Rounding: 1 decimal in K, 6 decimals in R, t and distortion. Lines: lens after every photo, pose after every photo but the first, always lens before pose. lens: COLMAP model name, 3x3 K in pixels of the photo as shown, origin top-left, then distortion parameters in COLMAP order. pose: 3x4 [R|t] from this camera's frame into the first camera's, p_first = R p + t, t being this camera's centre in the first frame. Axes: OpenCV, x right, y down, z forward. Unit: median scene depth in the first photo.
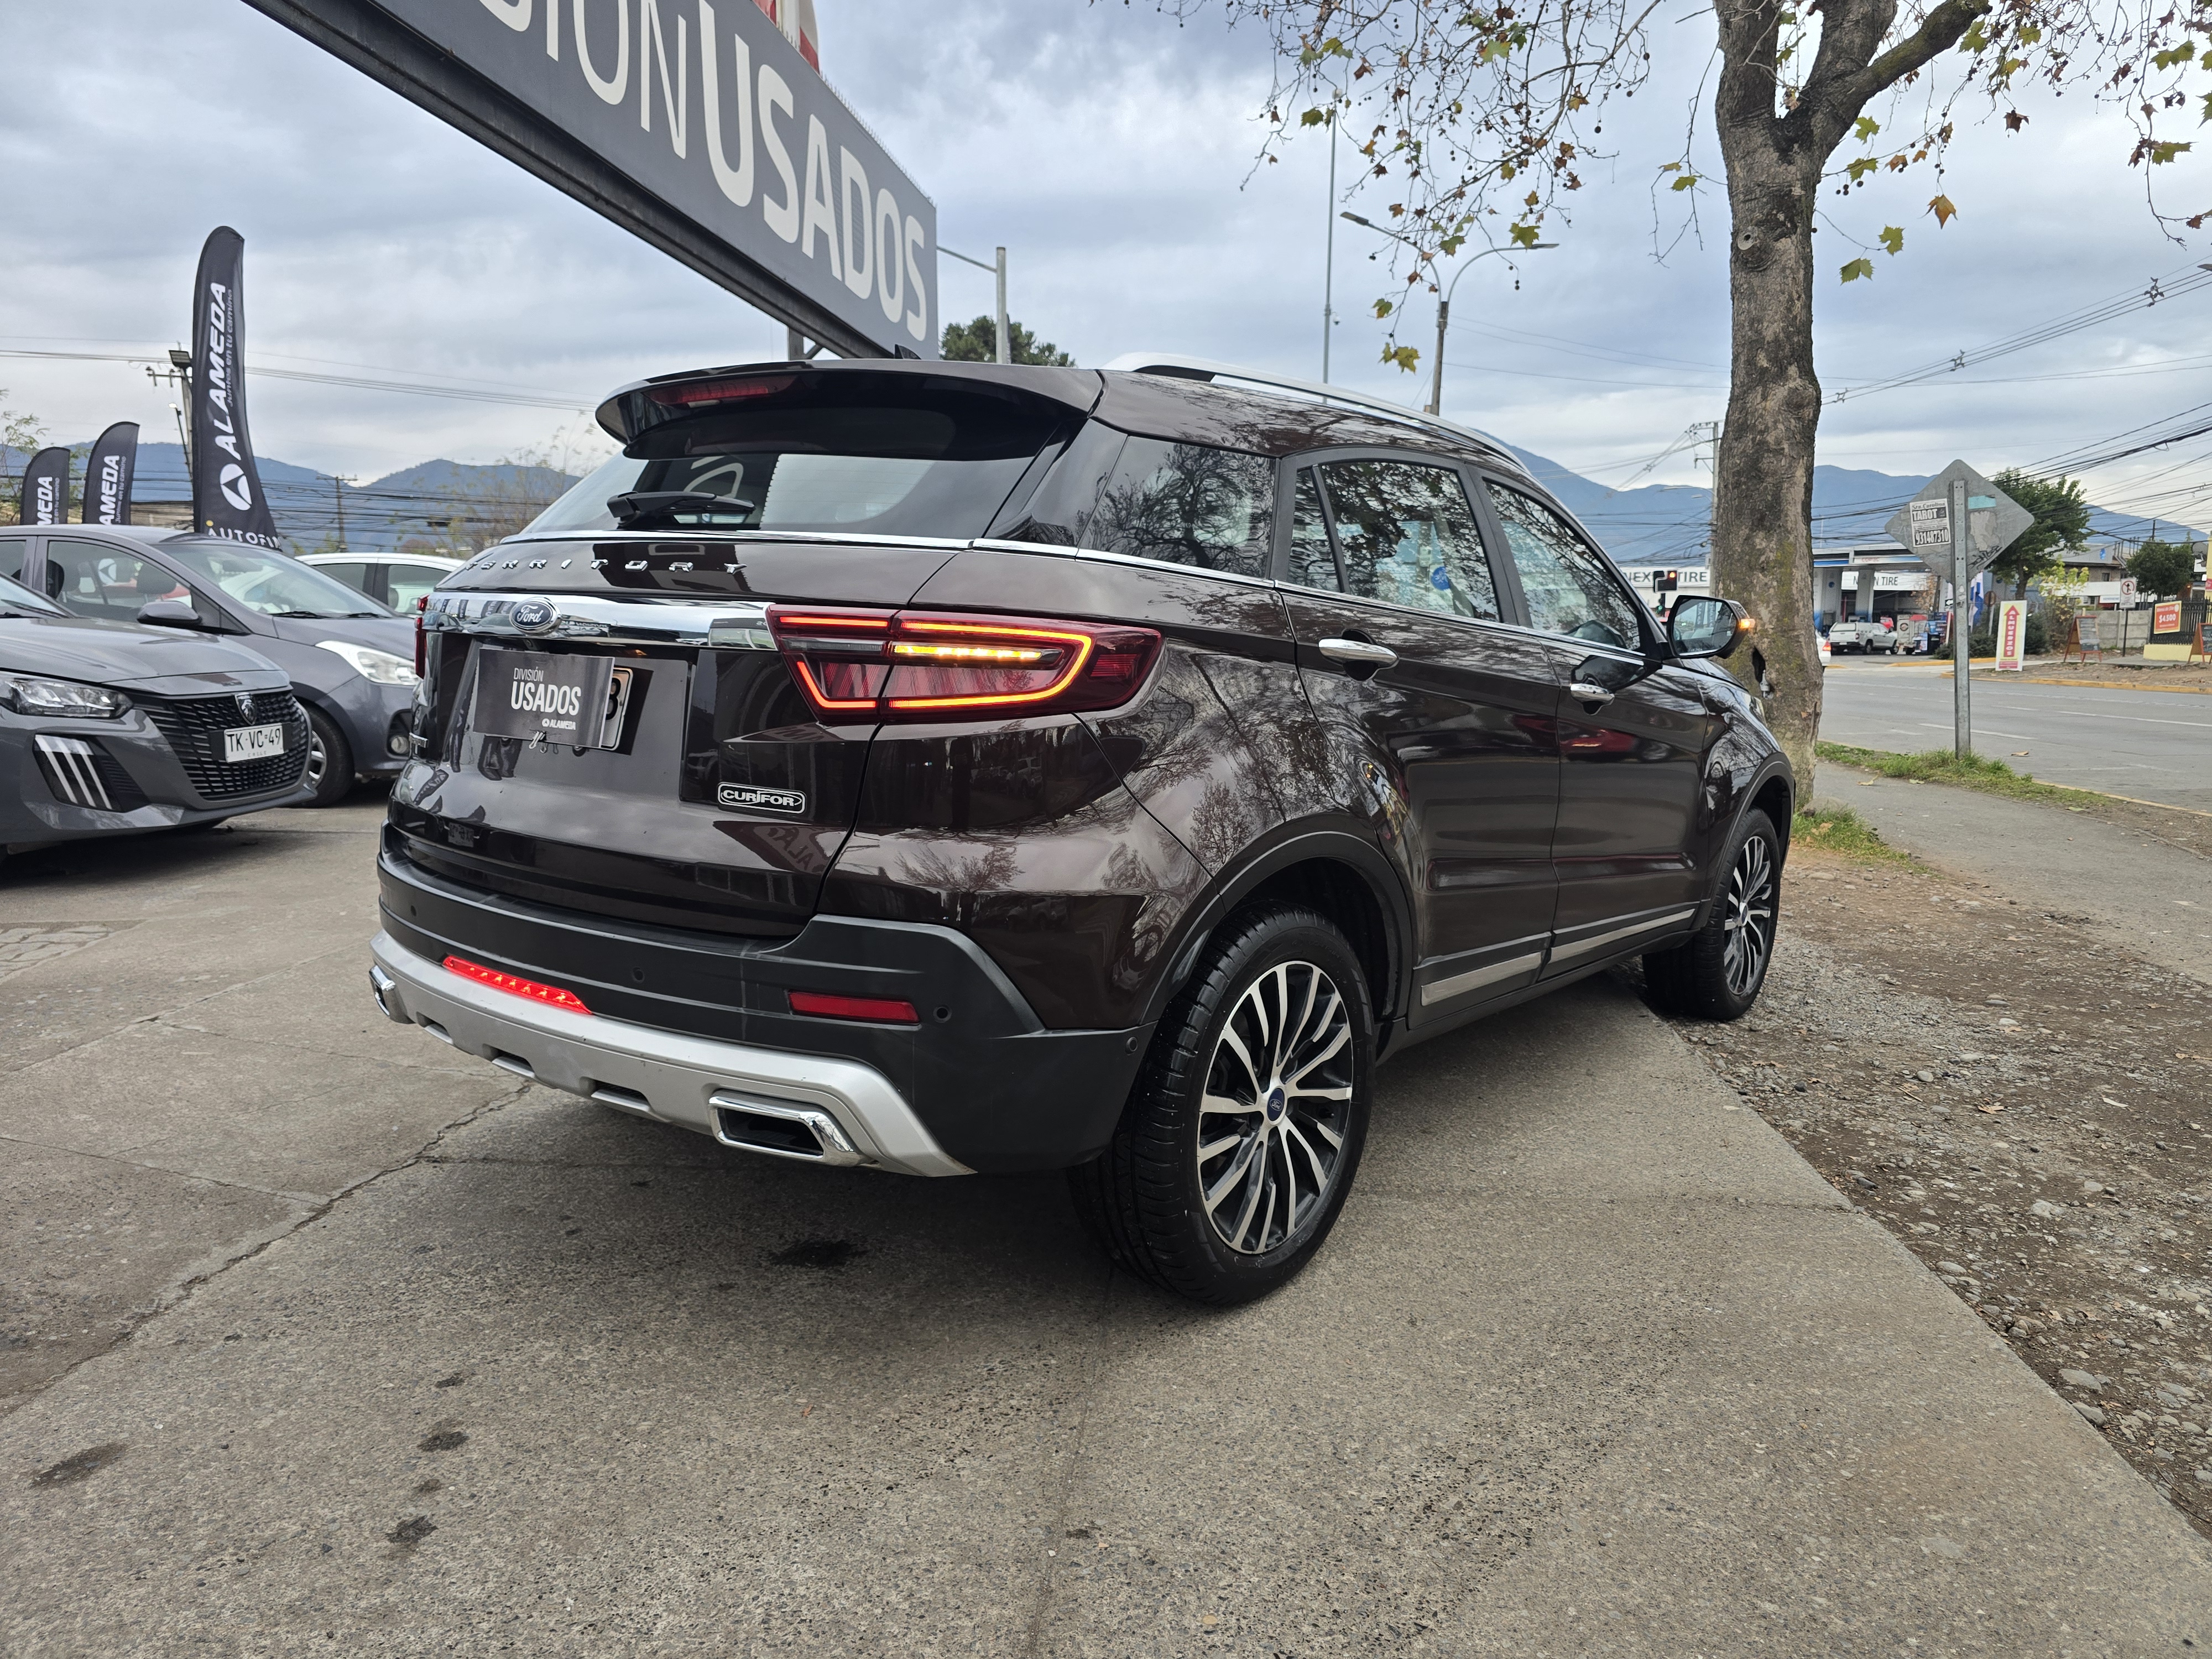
lens RADIAL K [[1503.9, 0, 1096.3], [0, 1503.9, 835.0], [0, 0, 1]] dist [0.053643, -0.049697]
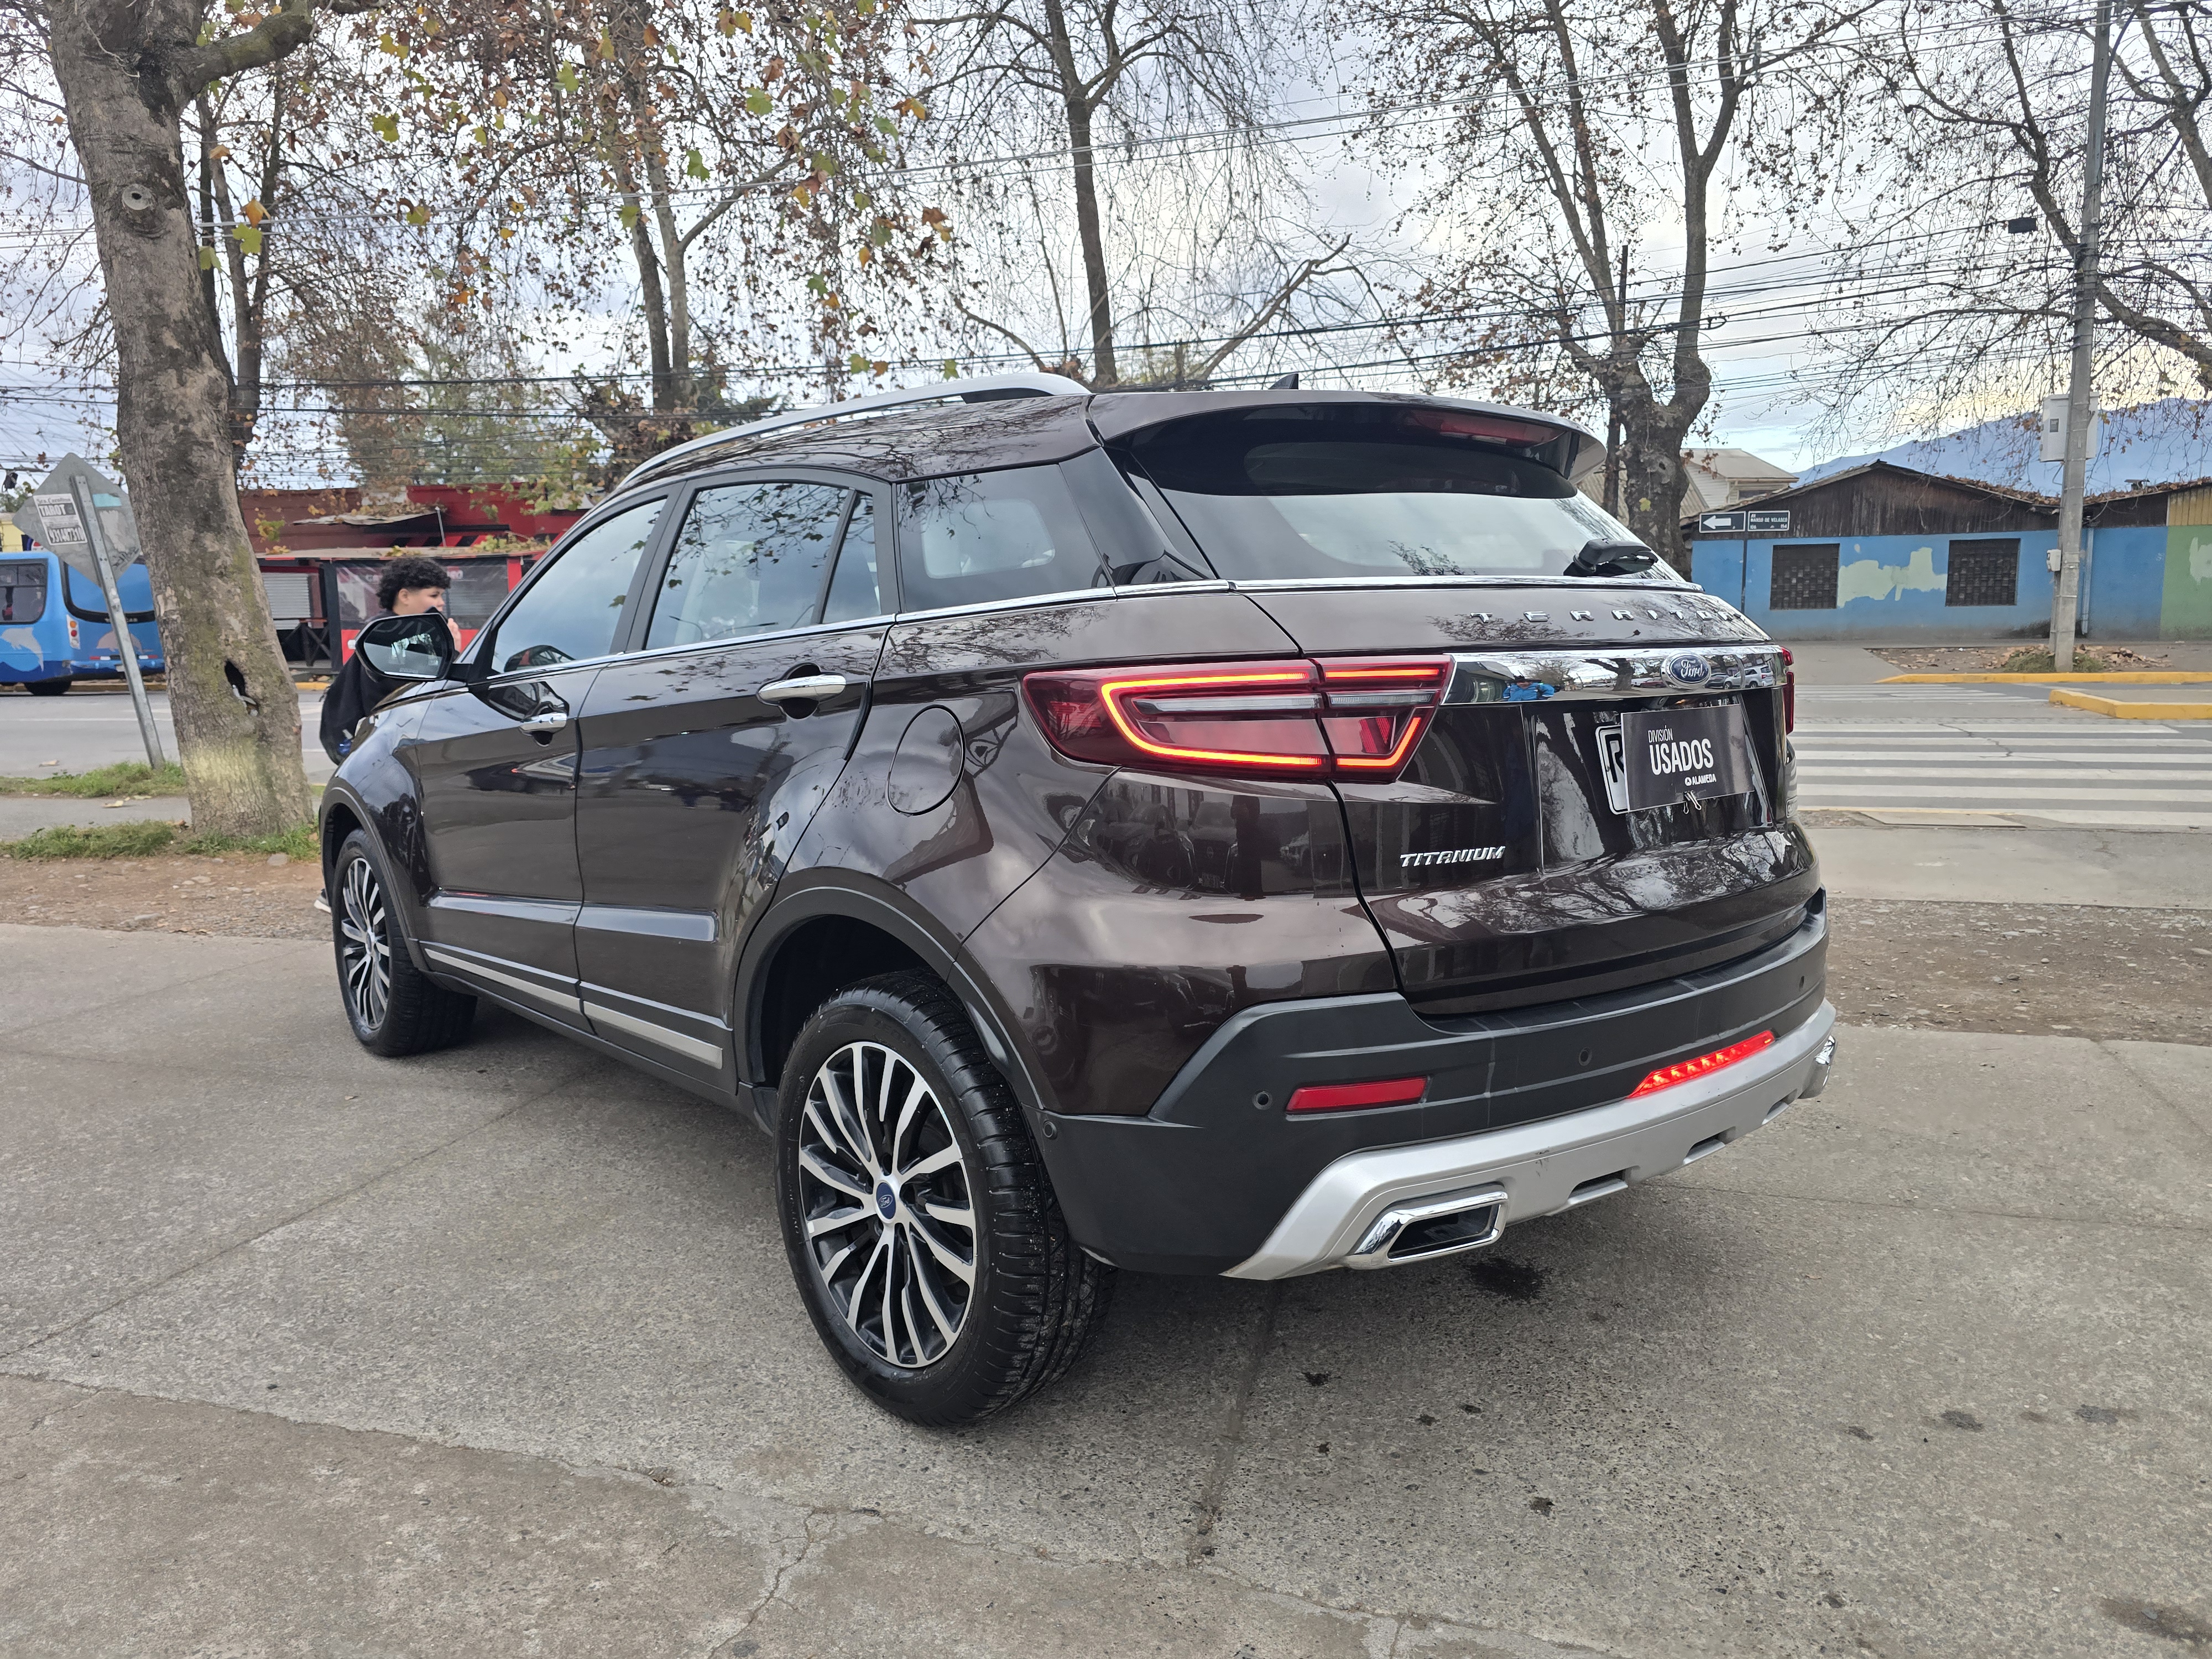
lens RADIAL K [[1503.9, 0, 1110.6], [0, 1503.9, 814.1], [0, 0, 1]] dist [0.053643, -0.049697]
pose [[0.167838, -0.146321, 0.974895, -0.381797], [0.153415, 0.980752, 0.120788, -0.063338], [-0.973804, 0.129291, 0.187056, 0.332092]]
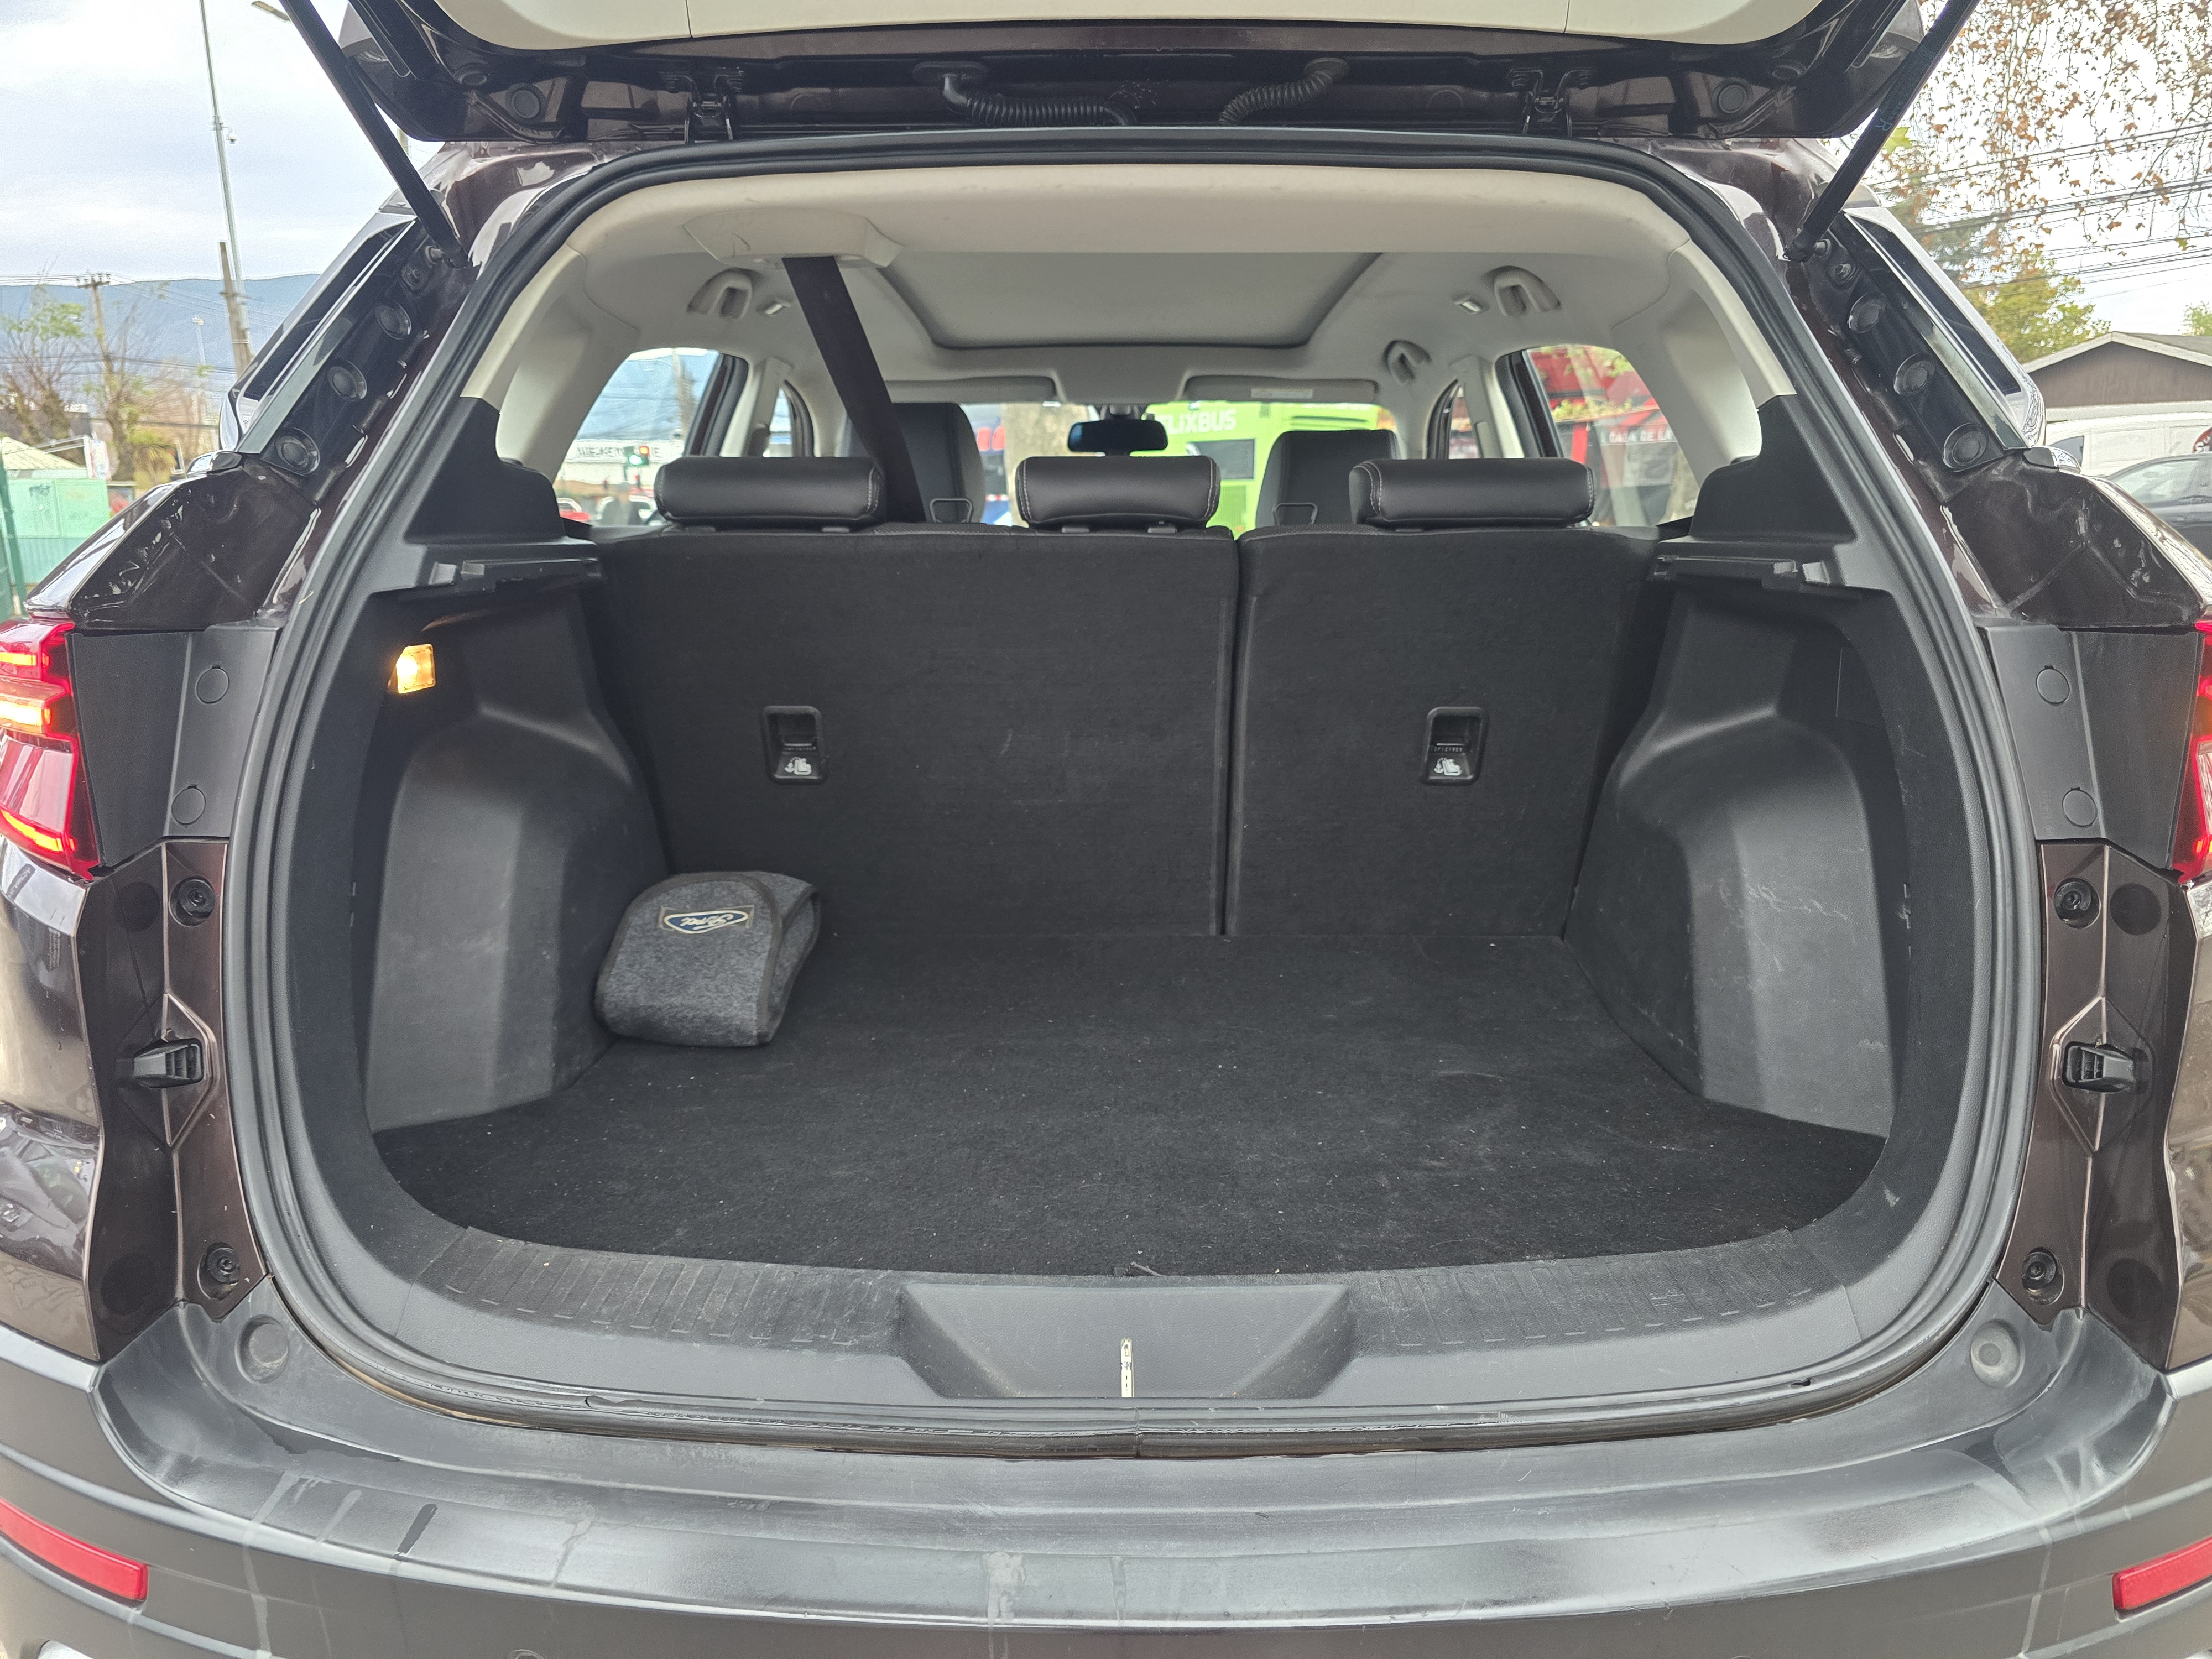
lens RADIAL K [[1503.9, 0, 1109.5], [0, 1503.9, 824.3], [0, 0, 1]] dist [0.053643, -0.049697]
pose [[0.782383, -0.157718, 0.602496, -0.149360], [0.113410, 0.987308, 0.111181, -0.047050], [-0.612384, -0.018657, 0.790340, 0.229079]]
